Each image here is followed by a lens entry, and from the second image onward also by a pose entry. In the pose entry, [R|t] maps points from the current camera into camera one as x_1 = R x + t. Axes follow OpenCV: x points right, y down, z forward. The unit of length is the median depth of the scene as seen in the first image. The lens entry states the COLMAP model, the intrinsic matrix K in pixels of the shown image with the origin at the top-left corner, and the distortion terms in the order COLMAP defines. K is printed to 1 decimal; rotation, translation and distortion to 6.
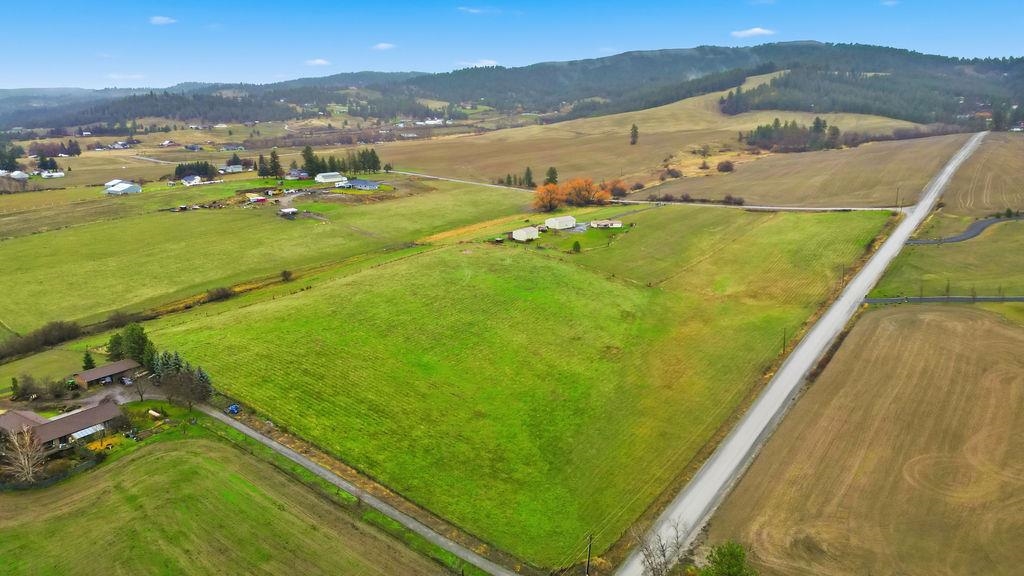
lens RADIAL K [[708.3, 0, 514.2], [0, 708.3, 292.0], [0, 0, 1]] dist [0.096990, -0.100577]
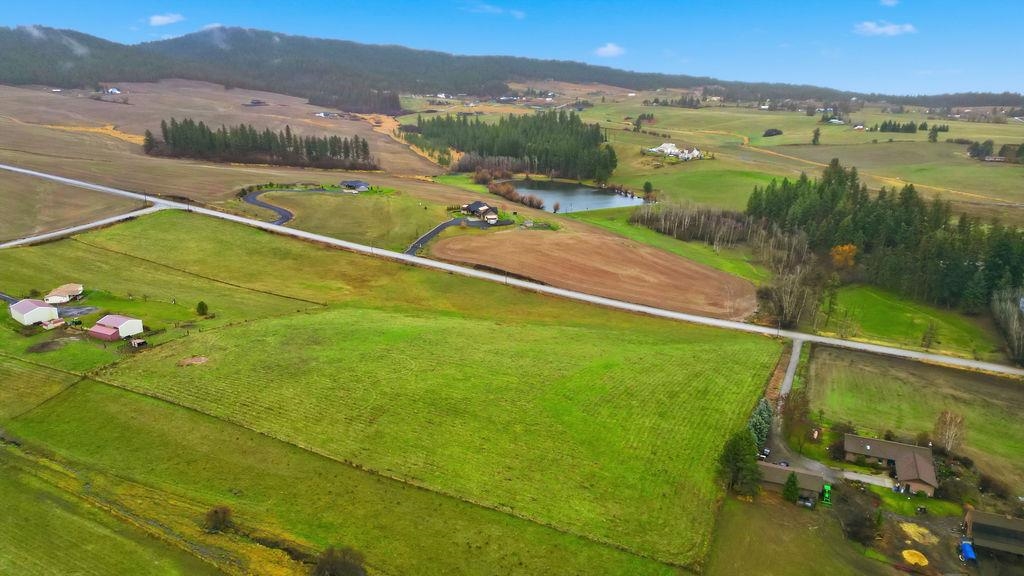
lens RADIAL K [[708.3, 0, 514.2], [0, 708.3, 292.0], [0, 0, 1]] dist [0.096990, -0.100577]
pose [[-0.166110, -0.279409, 0.945694, -1.054762], [0.246005, 0.916954, 0.314128, -0.366675], [-0.954929, 0.284825, -0.083580, 1.110840]]
